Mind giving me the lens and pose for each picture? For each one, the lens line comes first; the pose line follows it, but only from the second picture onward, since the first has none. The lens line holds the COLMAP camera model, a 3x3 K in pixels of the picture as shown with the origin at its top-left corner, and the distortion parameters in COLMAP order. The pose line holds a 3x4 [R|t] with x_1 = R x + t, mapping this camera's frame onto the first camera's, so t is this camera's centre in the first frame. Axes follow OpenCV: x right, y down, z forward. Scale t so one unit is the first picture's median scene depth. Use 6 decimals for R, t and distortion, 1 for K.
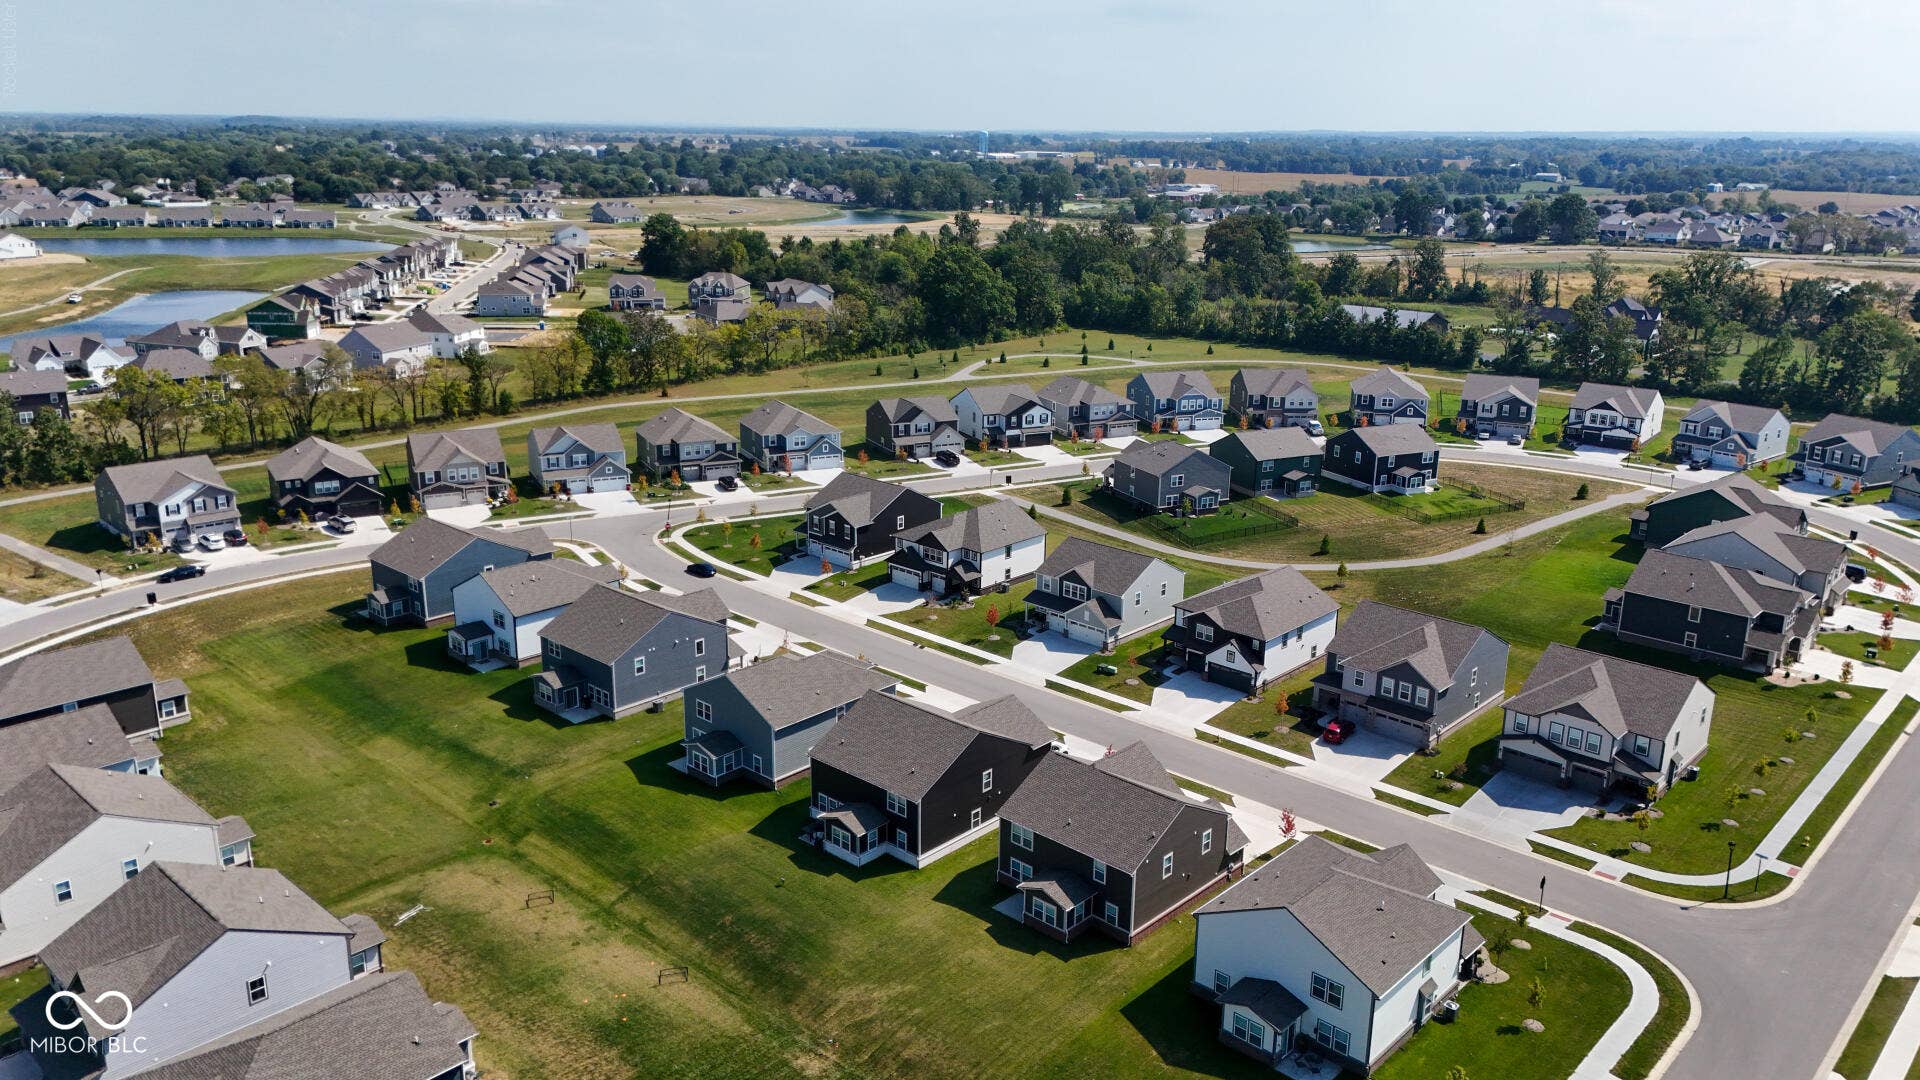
lens RADIAL K [[1421.5, 0, 960.0], [0, 1421.5, 540.0], [0, 0, 1]] dist [0.044229, -0.005766]
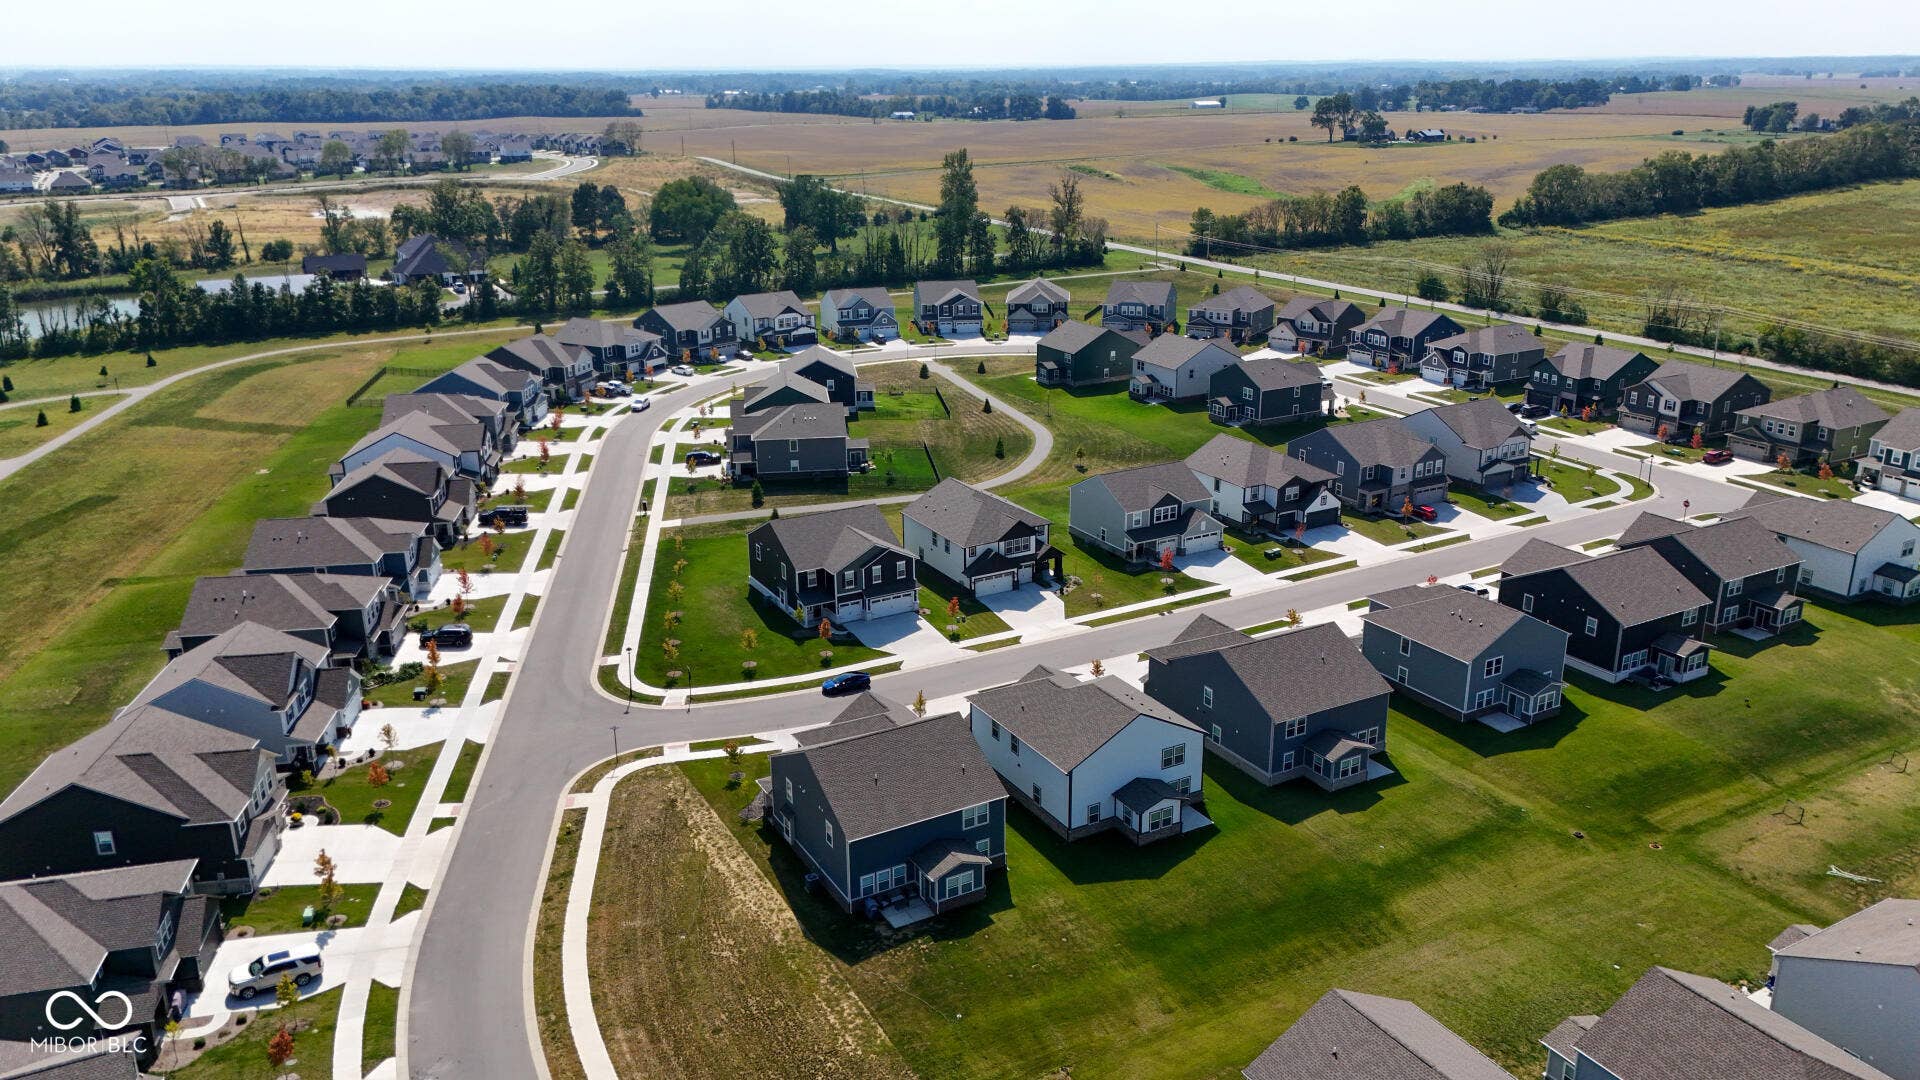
lens RADIAL K [[1421.5, 0, 960.0], [0, 1421.5, 540.0], [0, 0, 1]] dist [0.044229, -0.005766]
pose [[0.307561, -0.315468, 0.897712, -0.854962], [0.277665, 0.932135, 0.232436, -0.216872], [-0.910115, 0.177775, 0.374282, 0.708098]]
